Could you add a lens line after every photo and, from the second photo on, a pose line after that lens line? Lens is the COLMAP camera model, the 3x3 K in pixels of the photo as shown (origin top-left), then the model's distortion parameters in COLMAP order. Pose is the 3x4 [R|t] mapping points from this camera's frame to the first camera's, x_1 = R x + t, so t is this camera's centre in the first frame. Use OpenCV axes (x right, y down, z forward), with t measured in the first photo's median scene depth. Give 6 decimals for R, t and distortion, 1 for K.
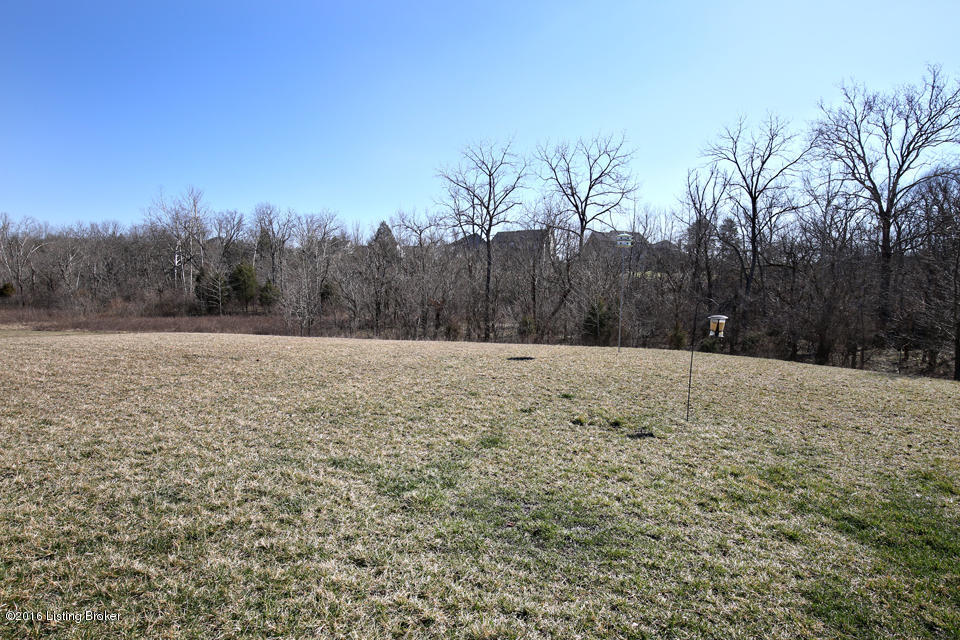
lens RADIAL K [[471.8, 0, 480.0], [0, 471.8, 321.7], [0, 0, 1]] dist [-0.034460, 0.000453]
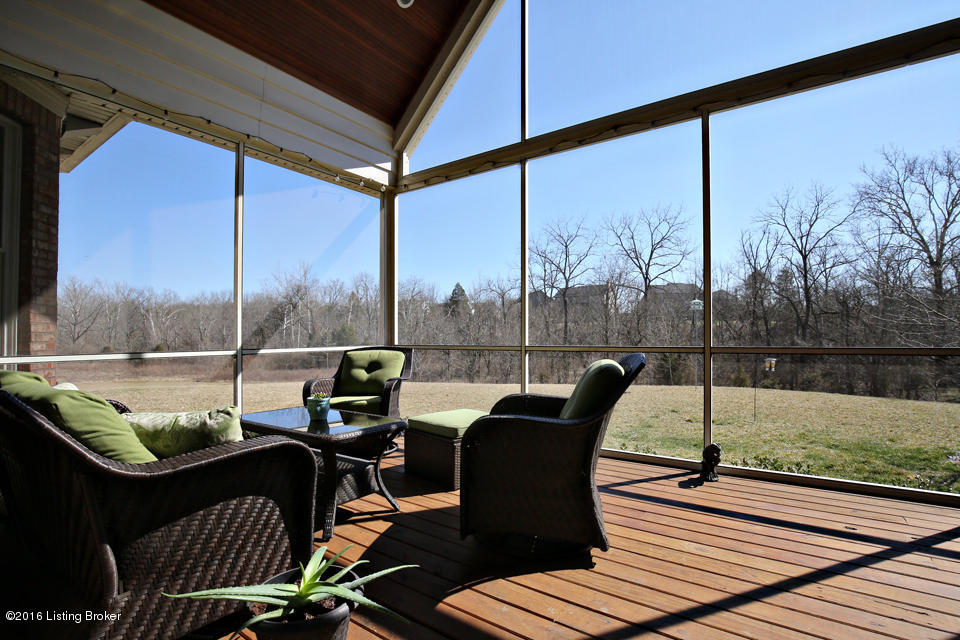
lens RADIAL K [[443.4, 0, 480.1], [0, 443.4, 338.2], [0, 0, 1]] dist [-0.027484, -0.001926]
pose [[0.991436, -0.024963, -0.128187, -0.056324], [0.015366, 0.997041, -0.075315, 0.002712], [0.129688, 0.072700, 0.988886, -0.121305]]
